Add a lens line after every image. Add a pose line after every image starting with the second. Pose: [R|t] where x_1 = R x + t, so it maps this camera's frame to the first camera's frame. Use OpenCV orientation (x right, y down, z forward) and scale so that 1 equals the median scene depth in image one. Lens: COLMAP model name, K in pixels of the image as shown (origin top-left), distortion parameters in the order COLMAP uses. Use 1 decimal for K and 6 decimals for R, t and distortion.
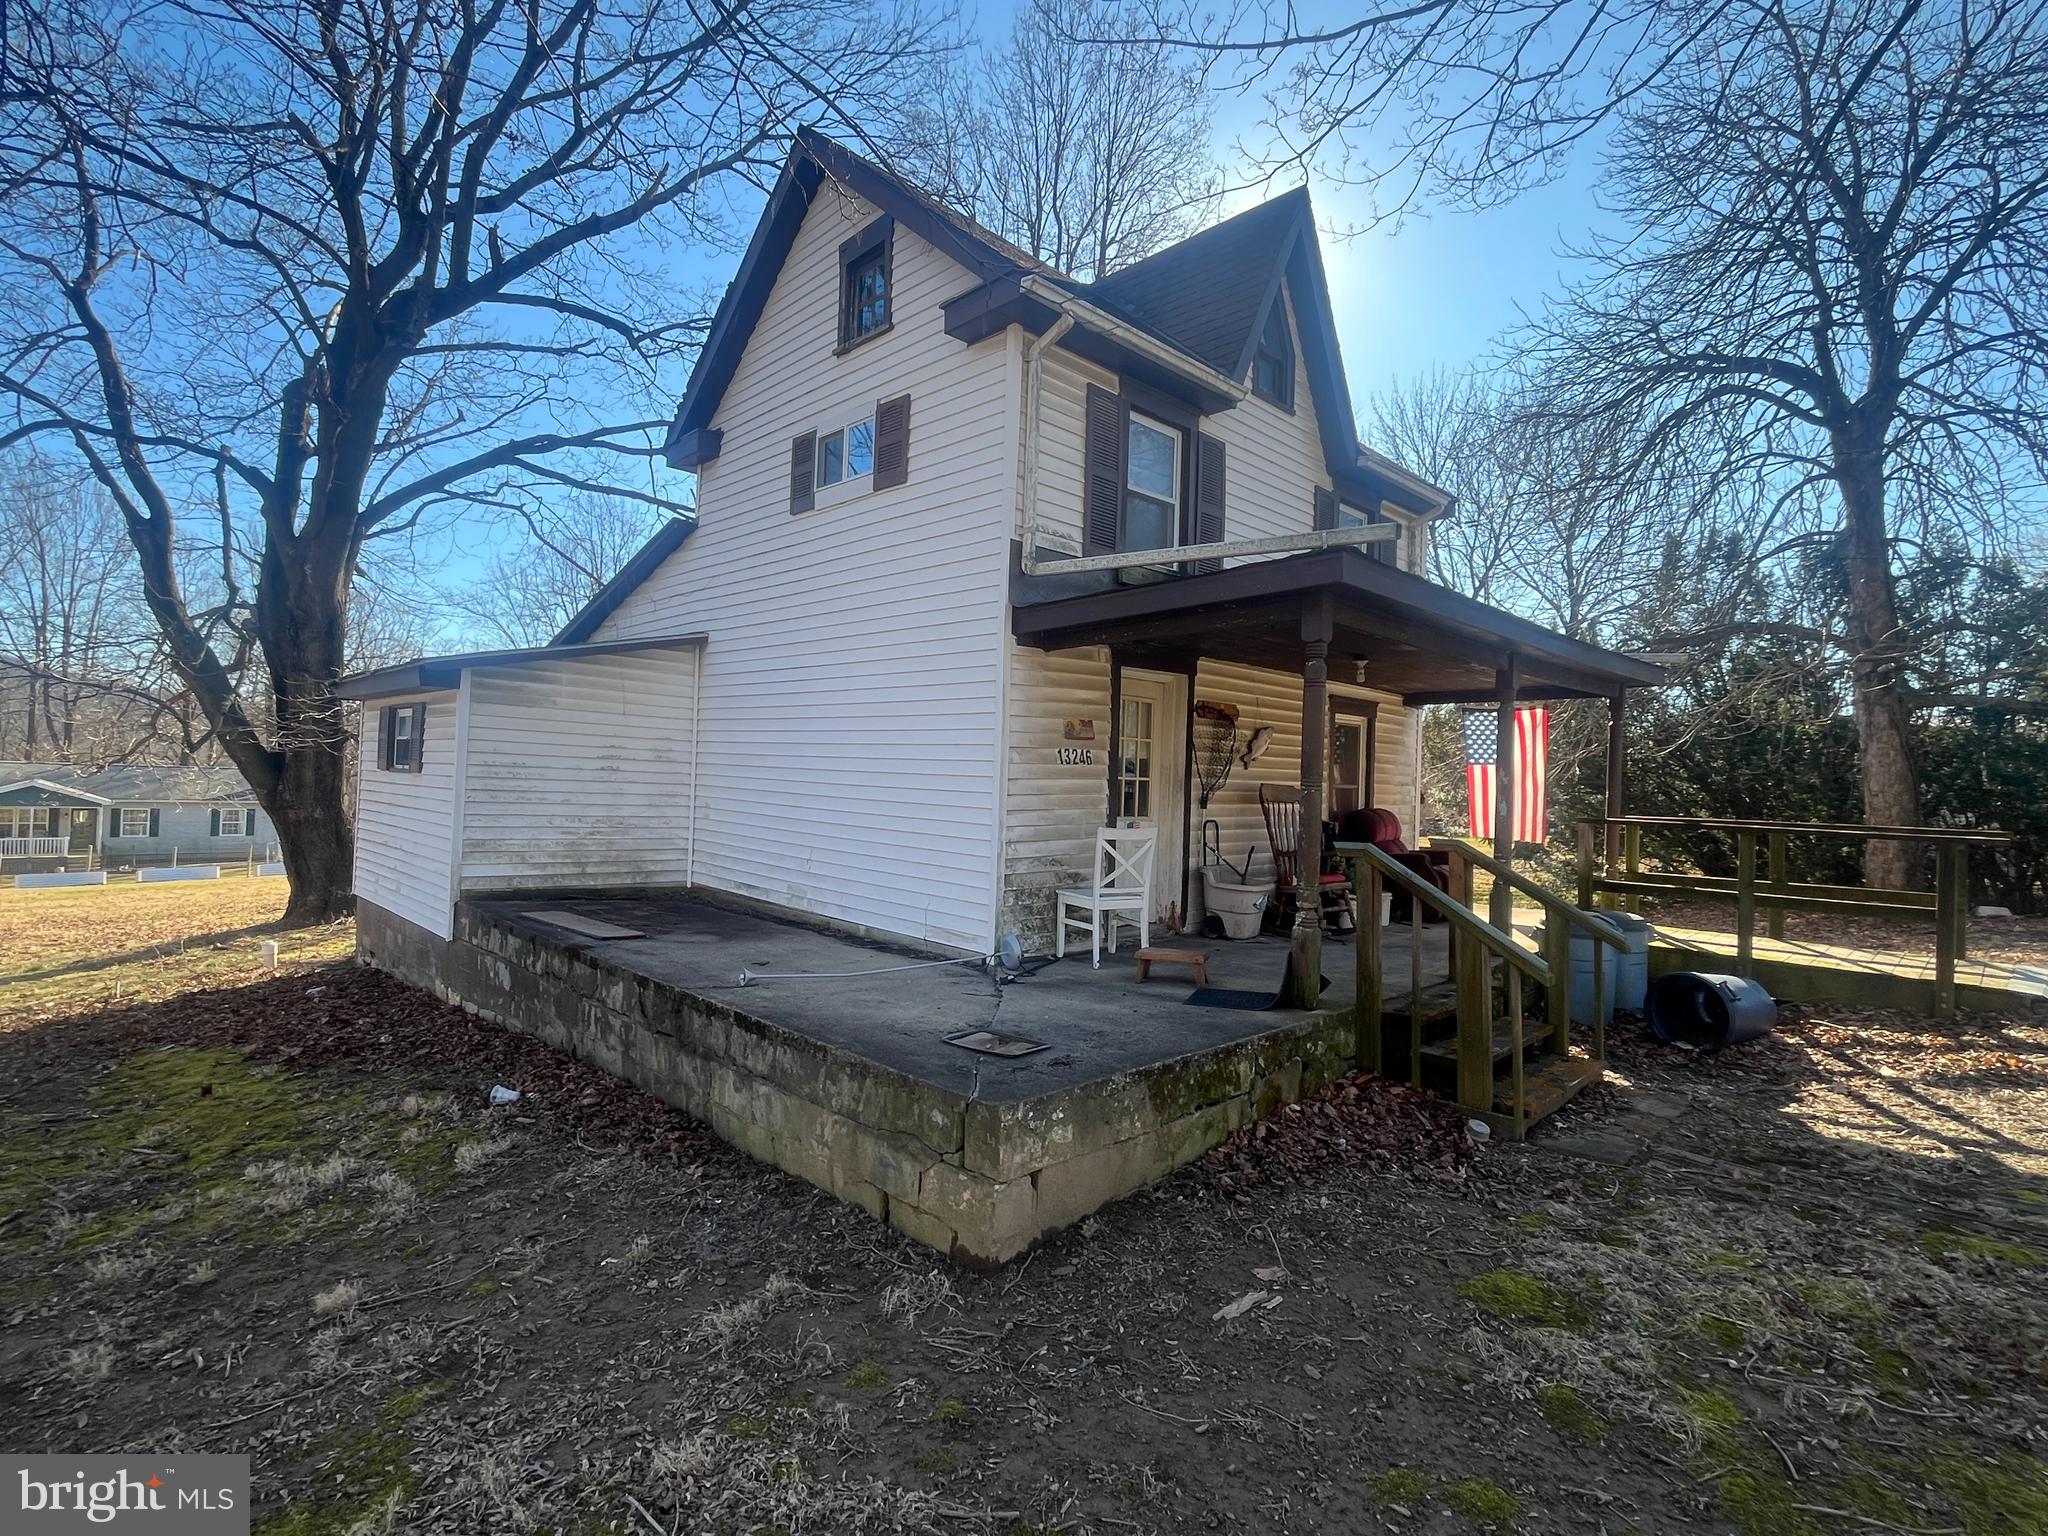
lens RADIAL K [[976.1, 0, 1024.4], [0, 976.1, 769.0], [0, 0, 1]] dist [0.000021, -0.000027]
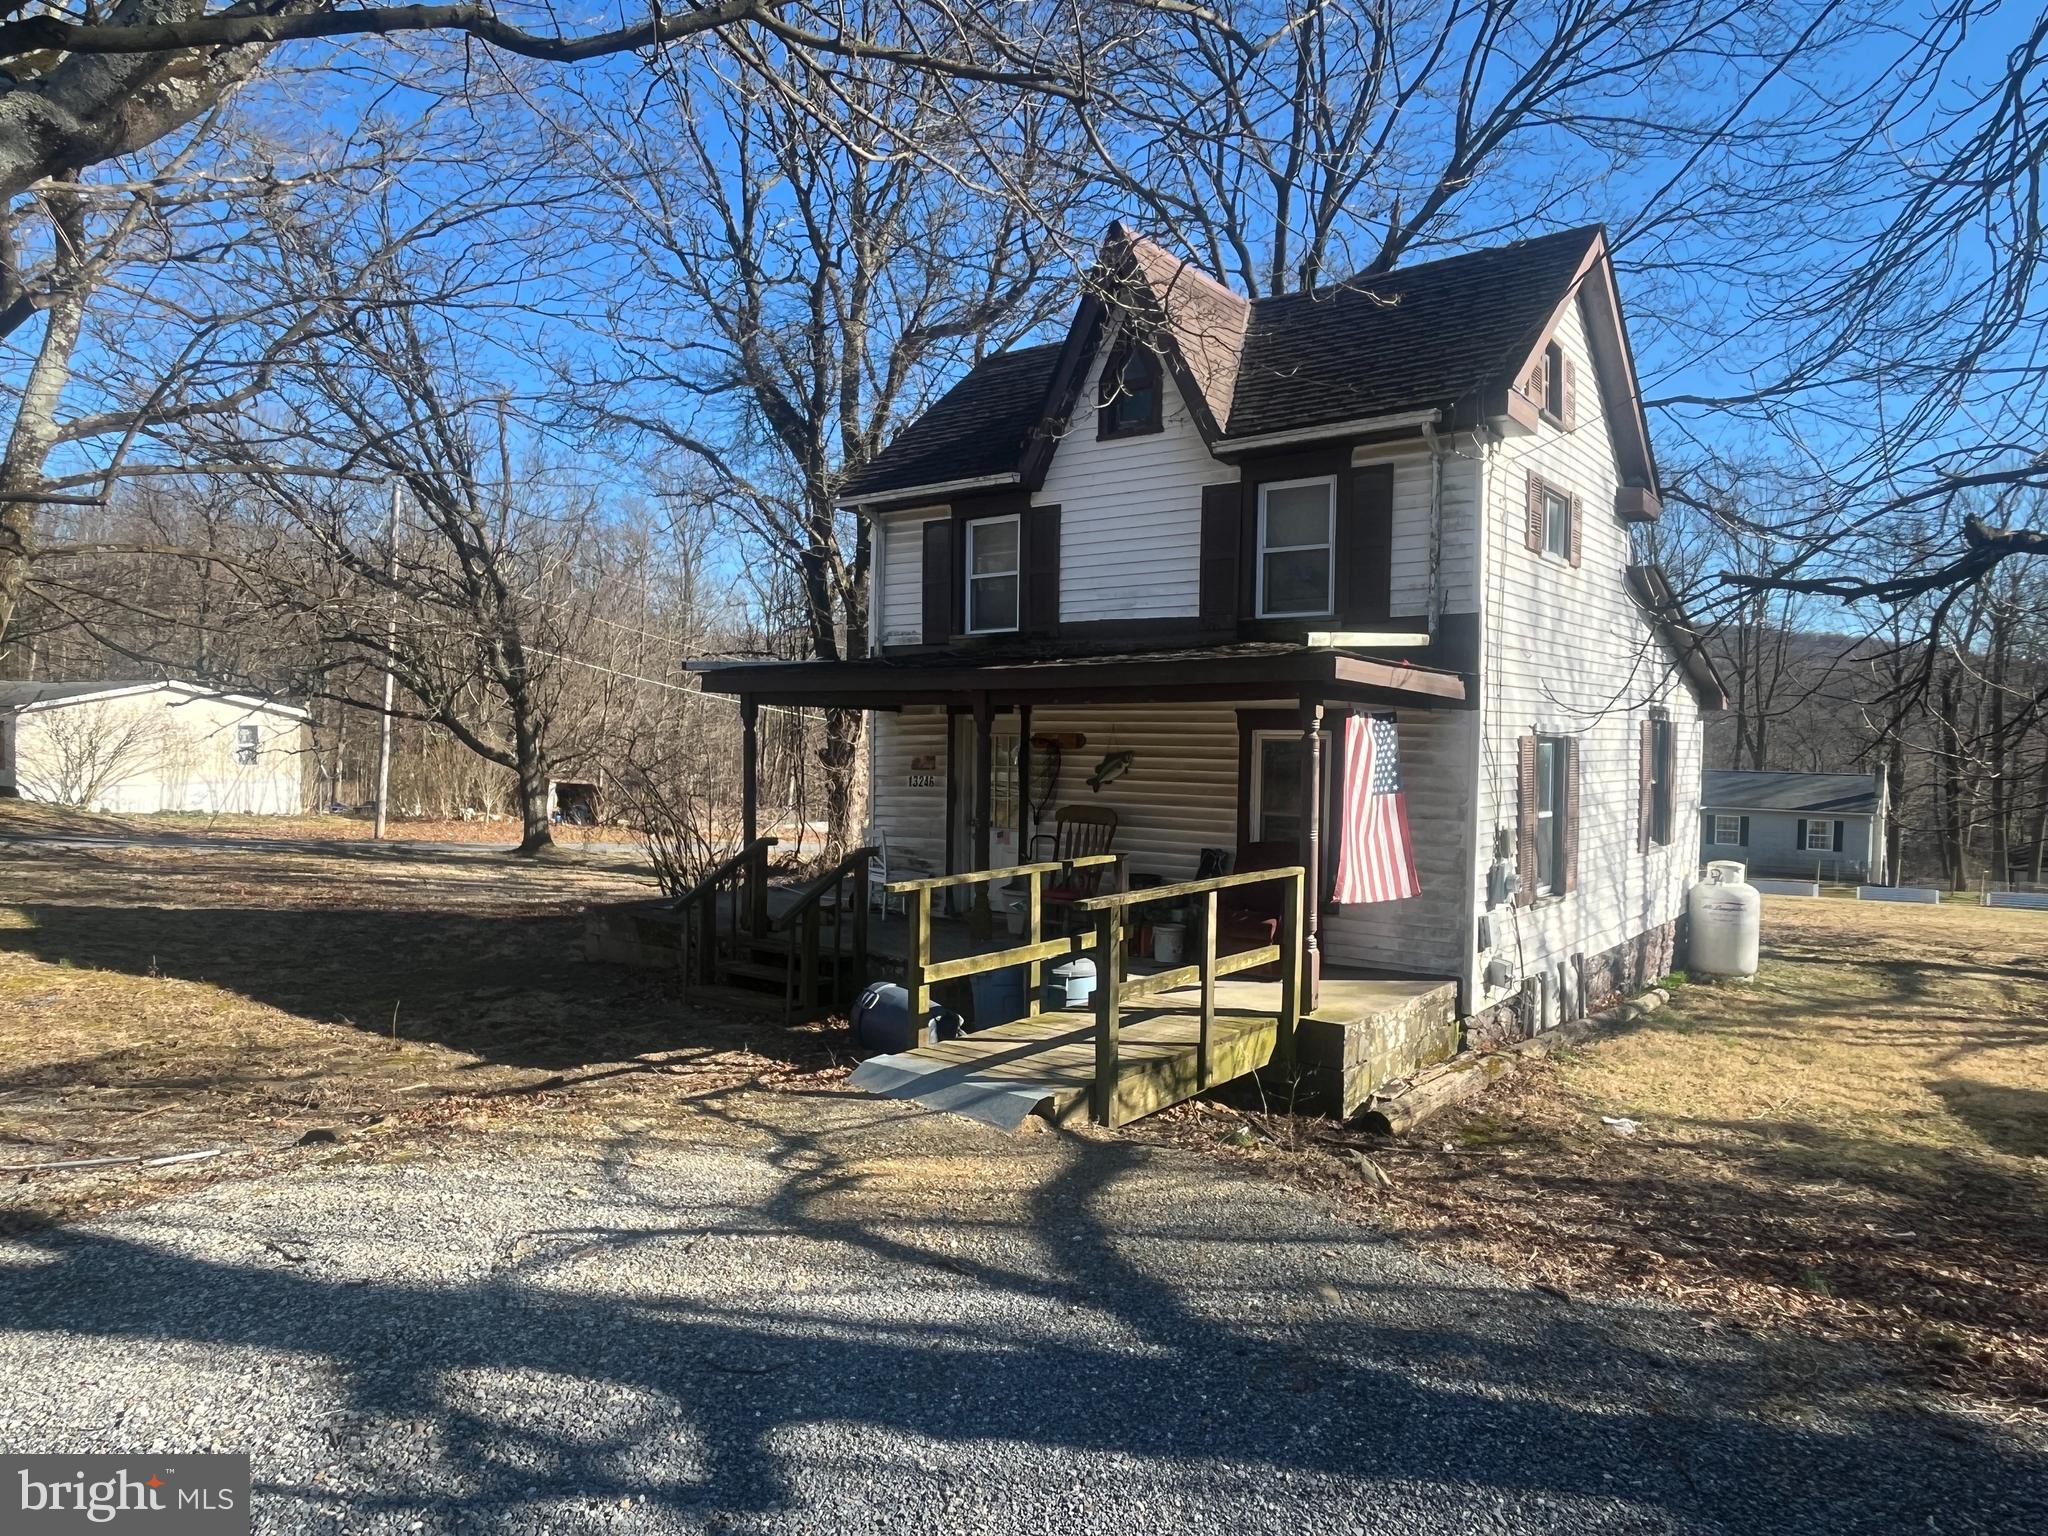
lens RADIAL K [[1307.5, 0, 1023.2], [0, 1307.5, 769.6], [0, 0, 1]] dist [-0.000639, 0.000493]
pose [[0.159540, -0.005339, -0.987177, 2.068537], [0.004676, 0.999978, -0.004653, -0.022287], [0.987180, -0.003874, 0.159561, 0.865474]]
